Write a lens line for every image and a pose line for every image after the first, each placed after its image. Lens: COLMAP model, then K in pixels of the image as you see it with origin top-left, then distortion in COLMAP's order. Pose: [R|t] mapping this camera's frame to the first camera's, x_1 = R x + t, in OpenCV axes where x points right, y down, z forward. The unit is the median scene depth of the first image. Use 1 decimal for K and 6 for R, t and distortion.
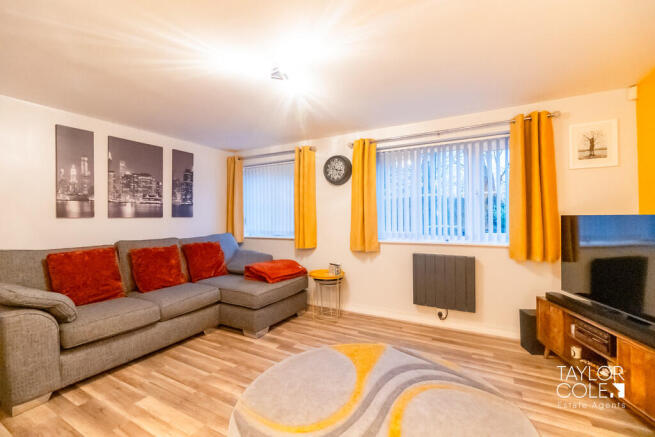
lens RADIAL K [[284.9, 0, 325.1], [0, 284.9, 216.9], [0, 0, 1]] dist [-0.000240, -0.000179]
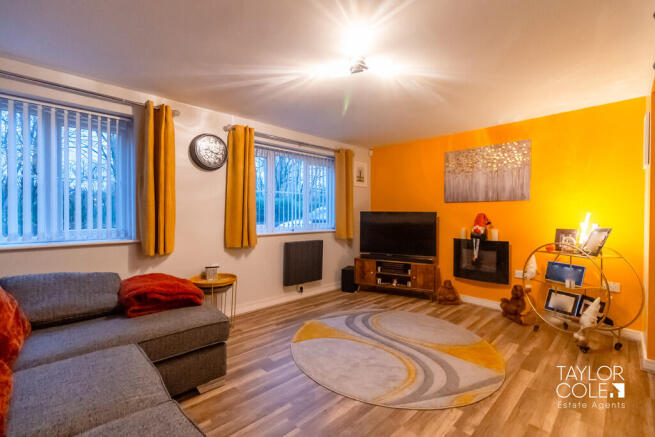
lens RADIAL K [[284.9, 0, 325.1], [0, 284.9, 216.9], [0, 0, 1]] dist [-0.000240, -0.000179]
pose [[0.301923, -0.003902, 0.953324, -0.818822], [-0.010397, 0.999919, 0.007385, 0.016329], [-0.953276, -0.012141, 0.301858, 0.563048]]
